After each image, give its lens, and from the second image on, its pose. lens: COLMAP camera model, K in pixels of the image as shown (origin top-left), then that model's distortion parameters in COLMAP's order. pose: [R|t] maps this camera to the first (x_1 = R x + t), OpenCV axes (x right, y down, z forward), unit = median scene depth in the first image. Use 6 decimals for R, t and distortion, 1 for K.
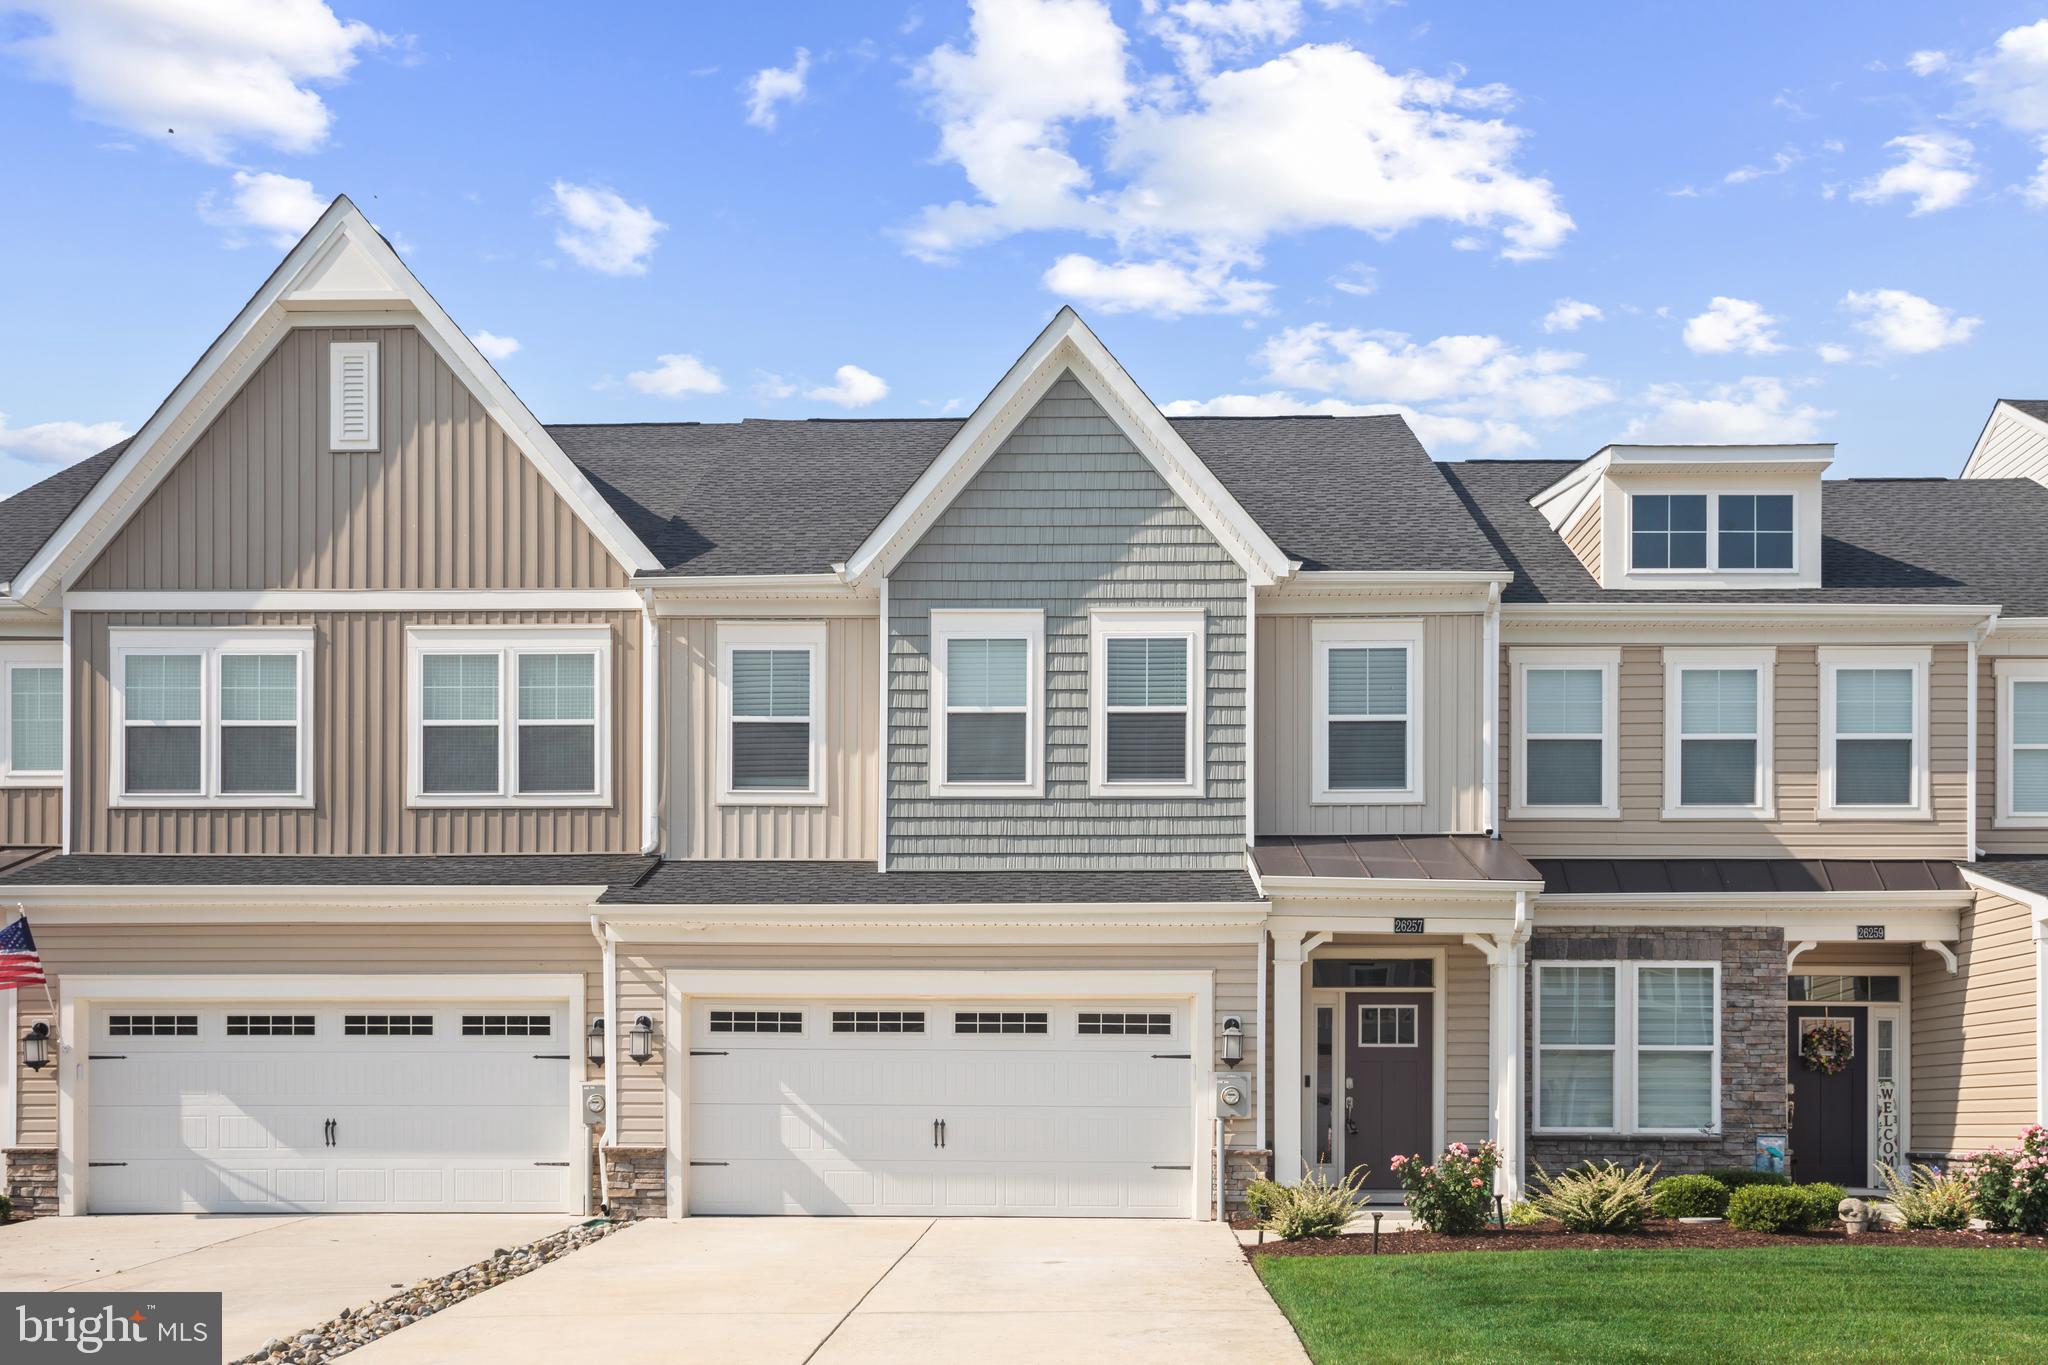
lens RADIAL K [[2076.6, 0, 1026.2], [0, 2076.6, 683.8], [0, 0, 1]] dist [0.036498, 0.000000]
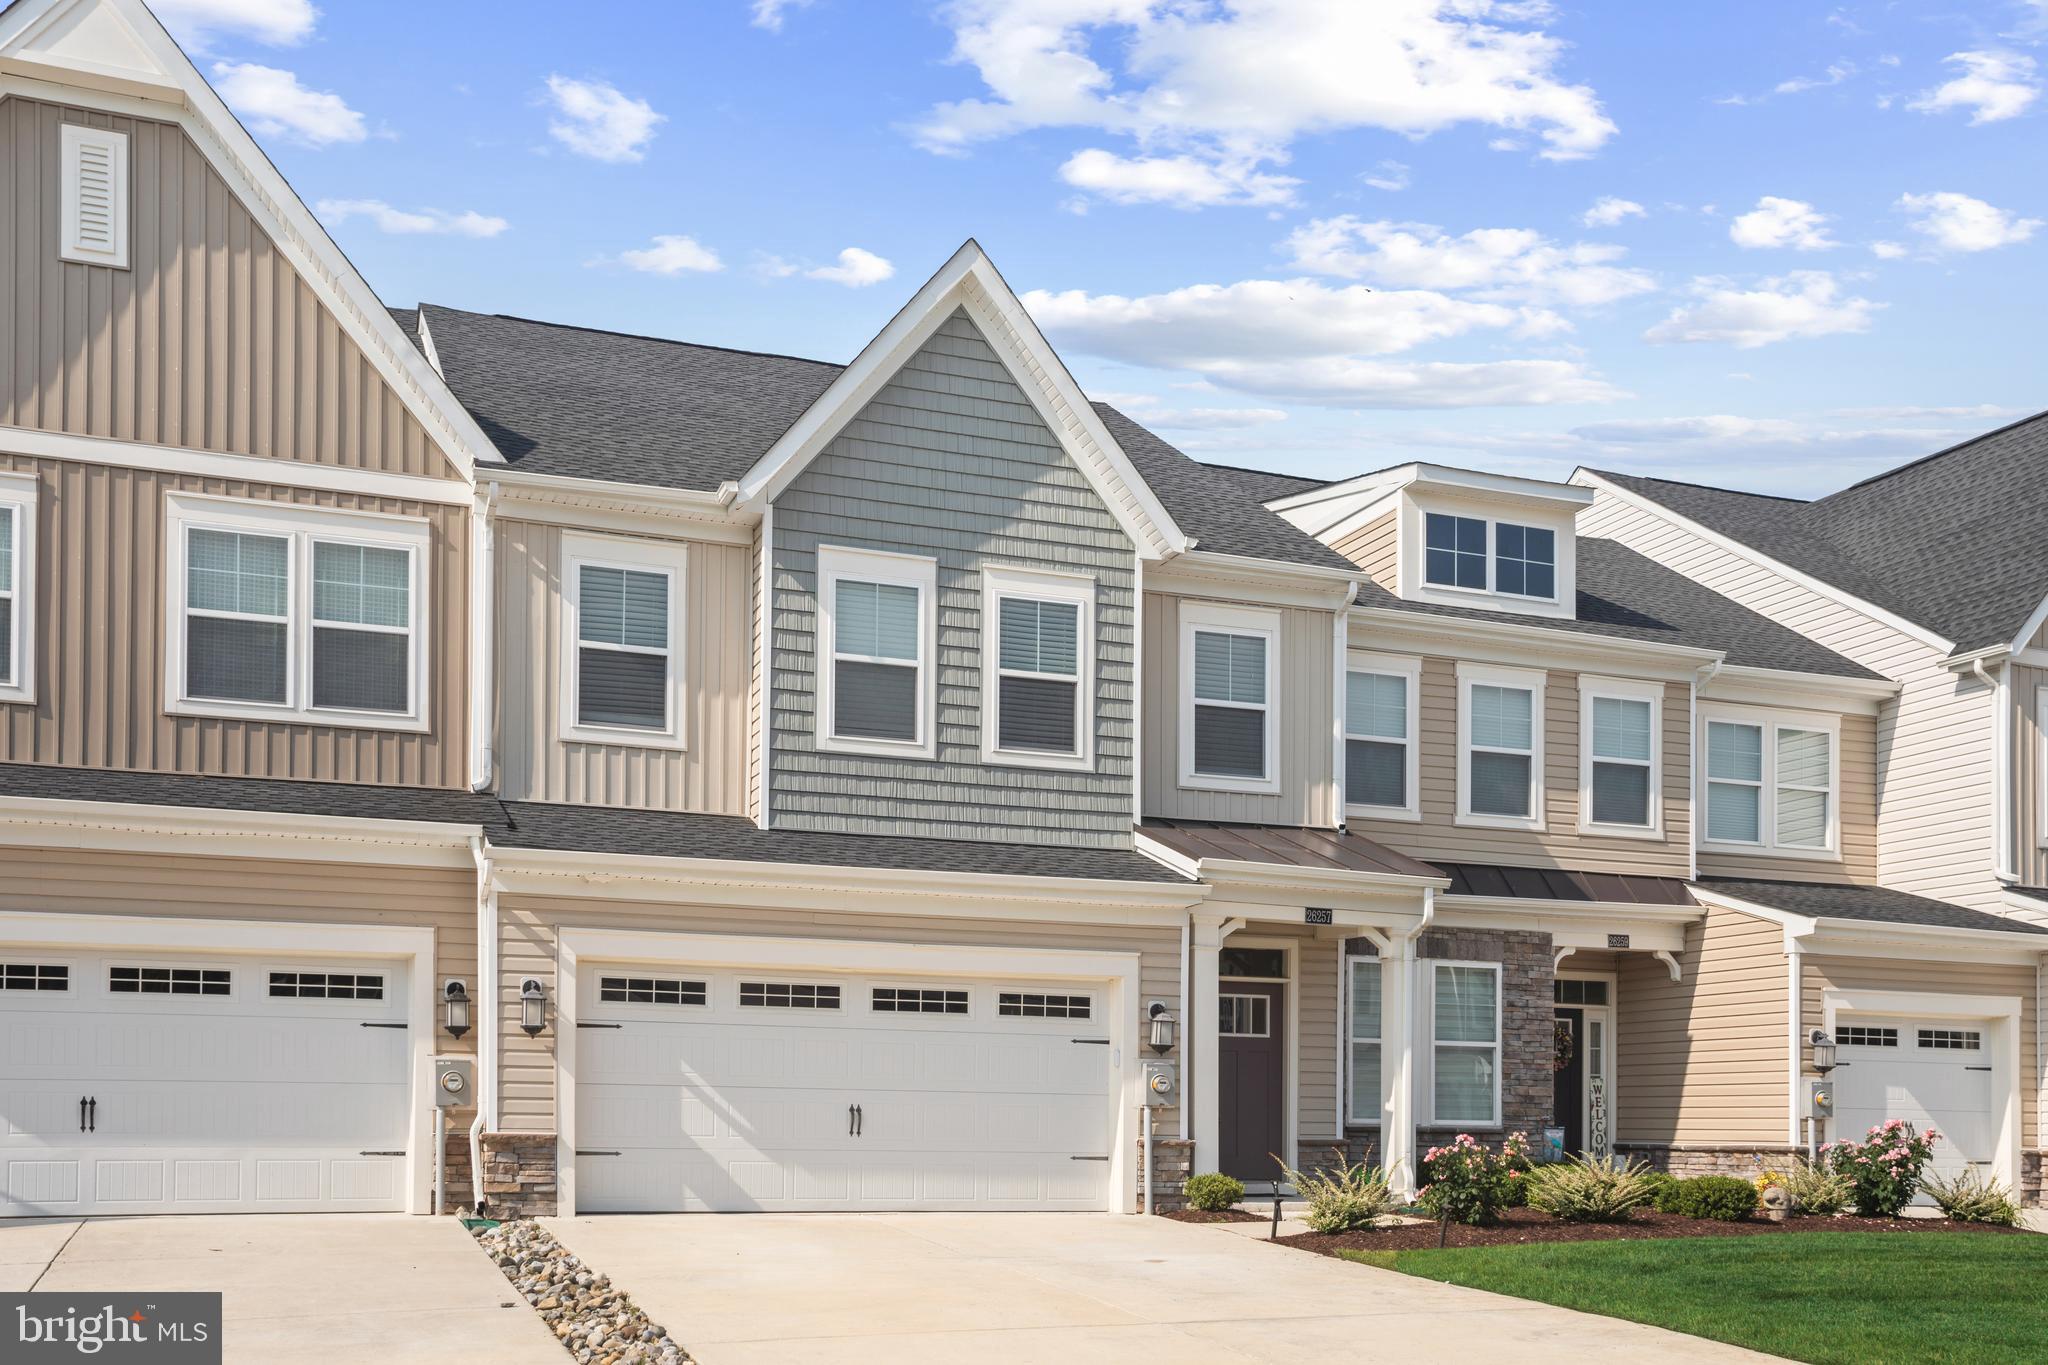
lens RADIAL K [[2076.6, 0, 1023.6], [0, 2076.6, 681.3], [0, 0, 1]] dist [0.036498, 0.000000]
pose [[0.918773, 0.089553, 0.384495, -0.308069], [-0.091025, 0.995744, -0.014410, 0.028714], [-0.384149, -0.021759, 0.923015, 0.124945]]
